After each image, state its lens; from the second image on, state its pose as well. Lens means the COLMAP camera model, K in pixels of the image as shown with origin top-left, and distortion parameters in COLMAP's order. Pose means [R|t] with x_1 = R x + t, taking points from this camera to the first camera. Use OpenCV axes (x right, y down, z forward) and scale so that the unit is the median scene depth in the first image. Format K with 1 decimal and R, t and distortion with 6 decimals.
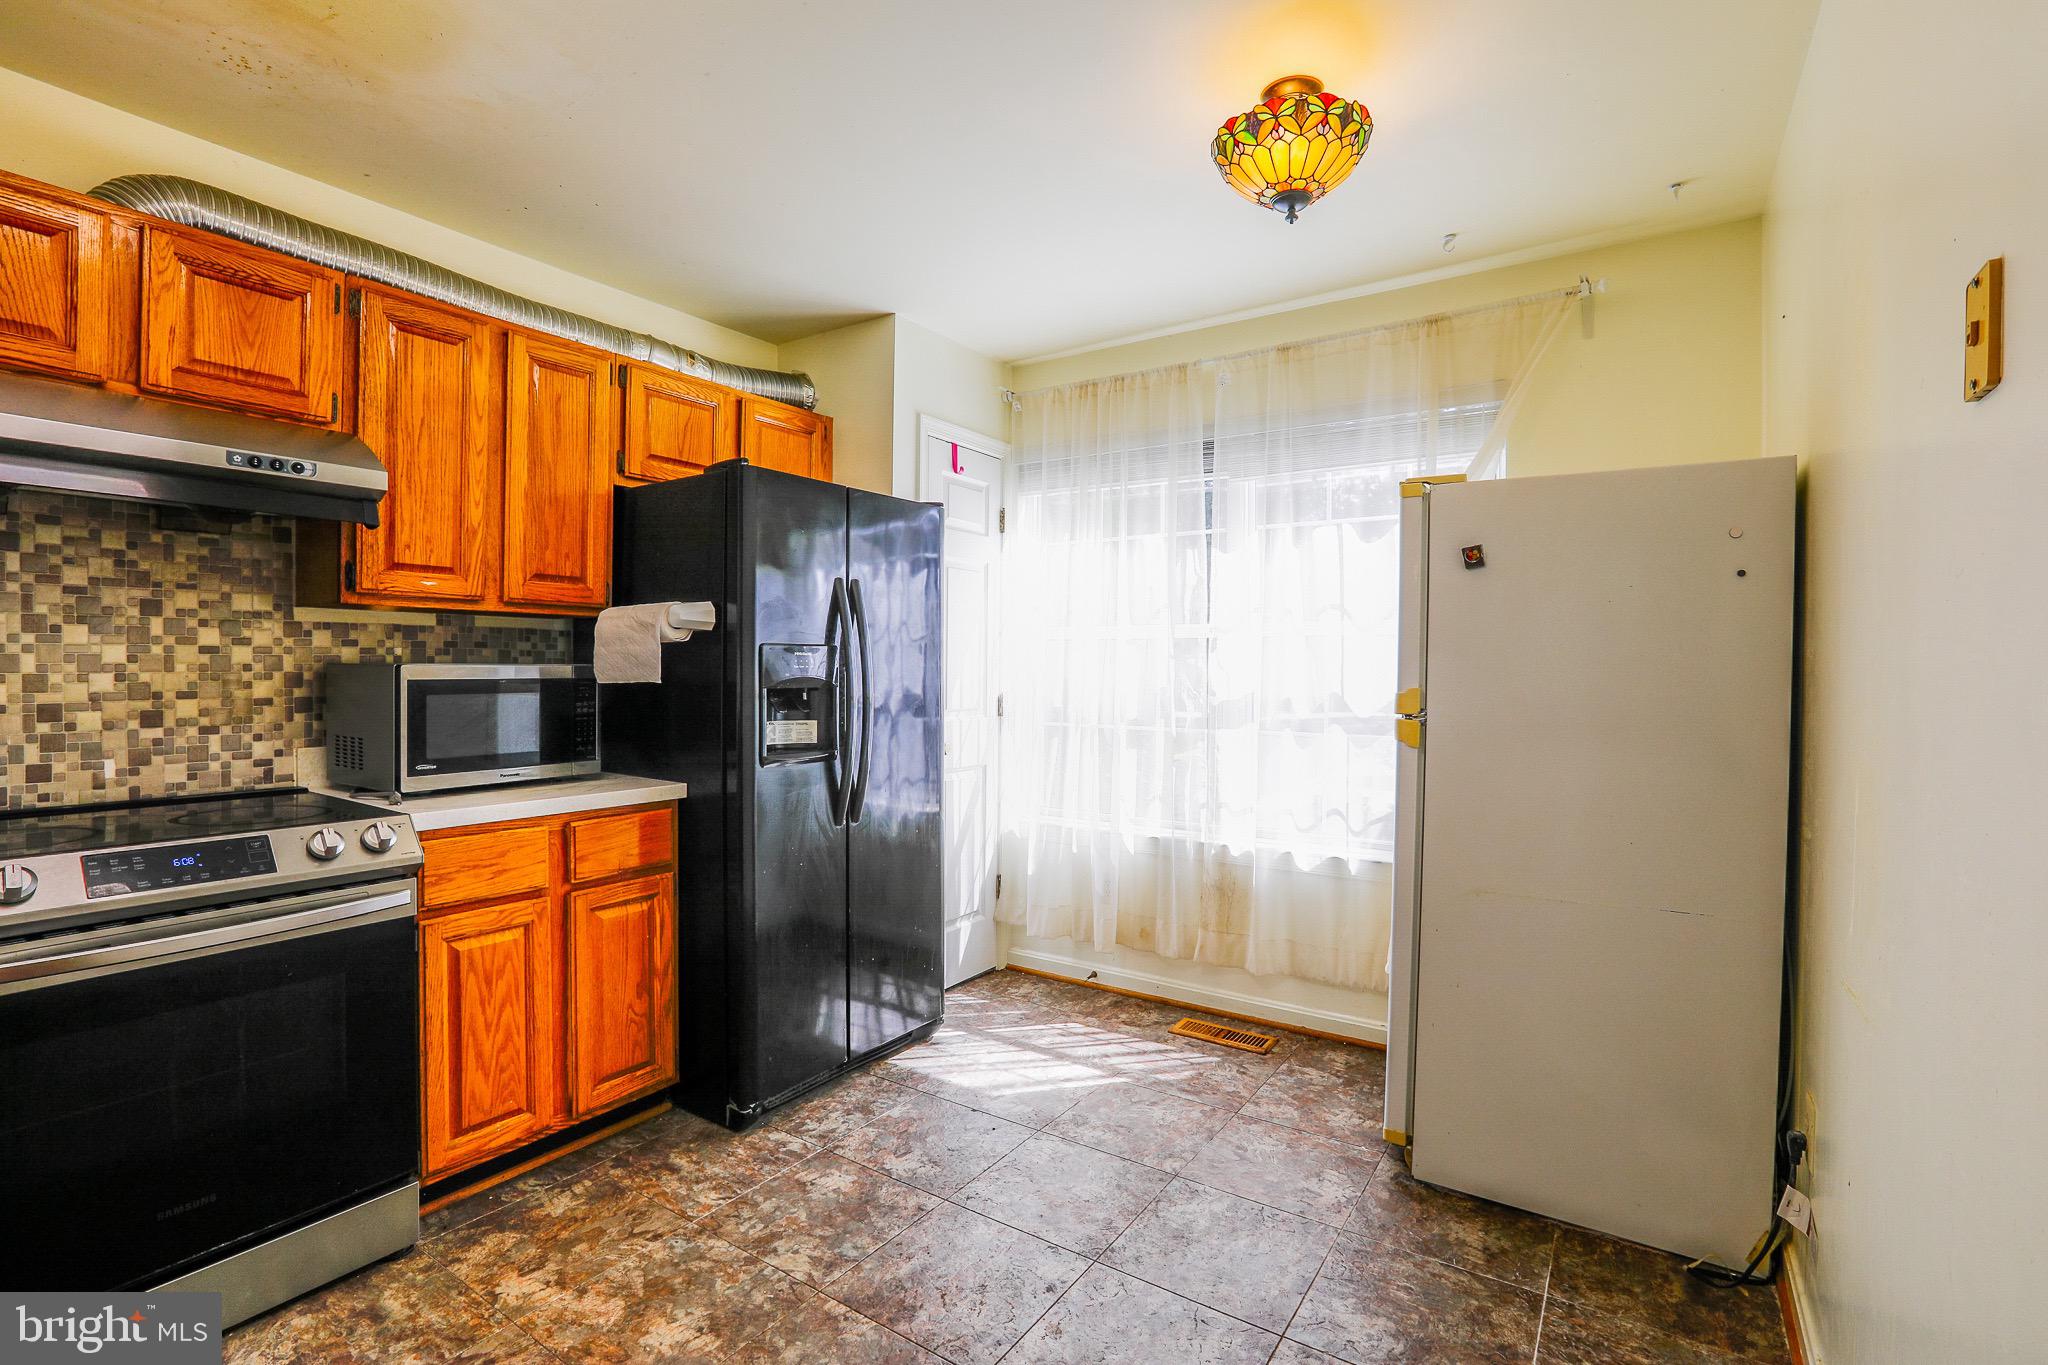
lens RADIAL K [[936.1, 0, 1018.2], [0, 936.1, 674.0], [0, 0, 1]] dist [-0.065802, 0.035130]
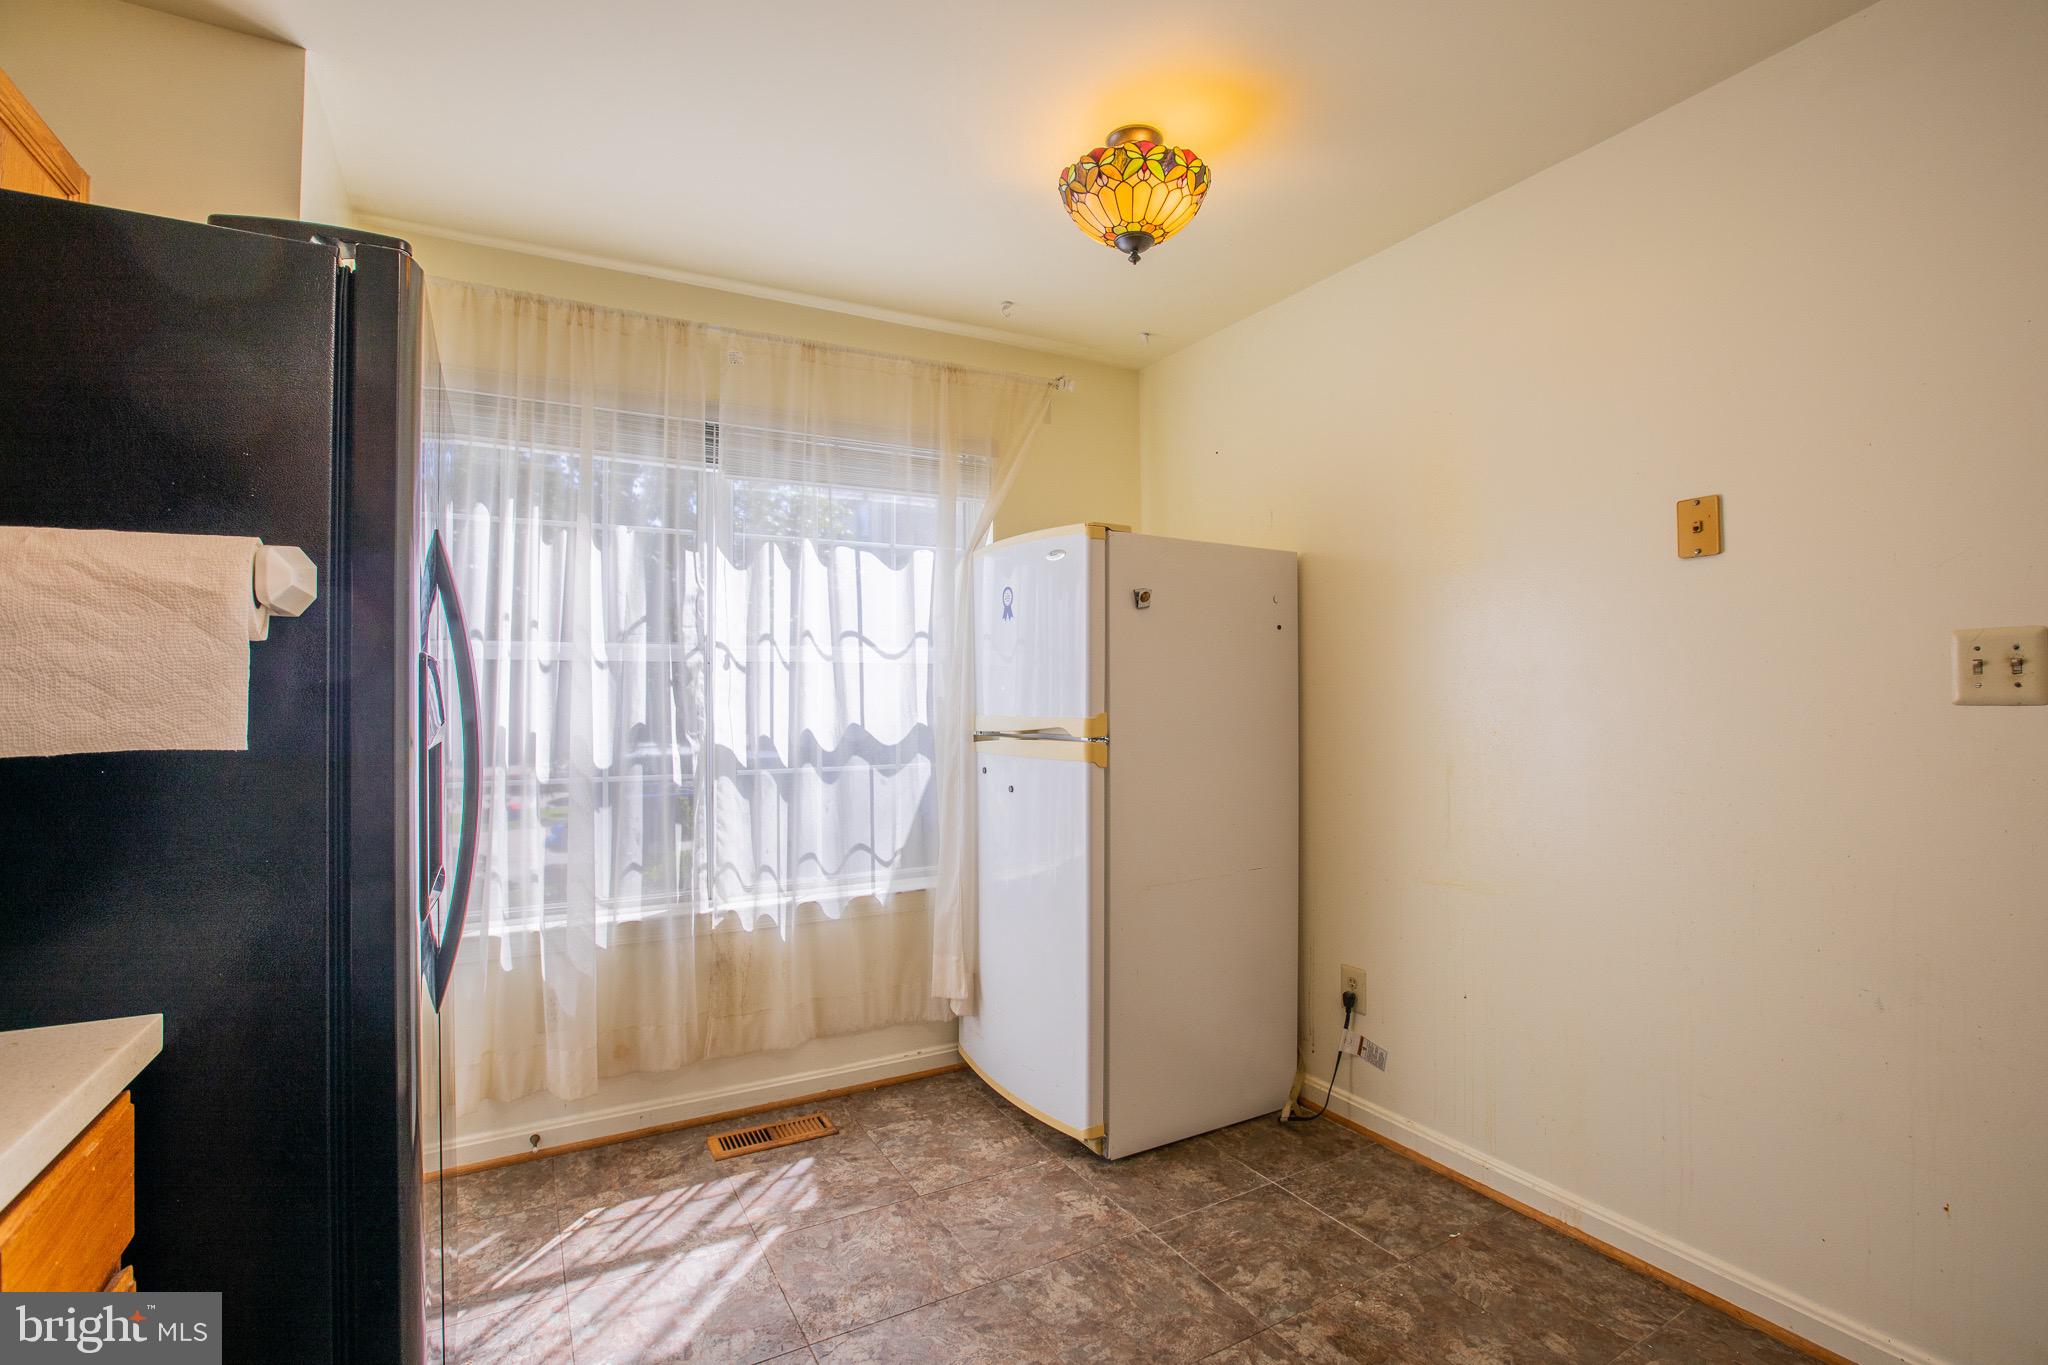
lens RADIAL K [[931.6, 0, 1018.4], [0, 931.6, 676.0], [0, 0, 1]] dist [-0.058172, 0.021893]
pose [[0.452413, 0.010063, 0.891752, -0.458599], [0.018377, 0.999619, -0.020604, -0.005432], [-0.891619, 0.025709, 0.452056, 0.447801]]
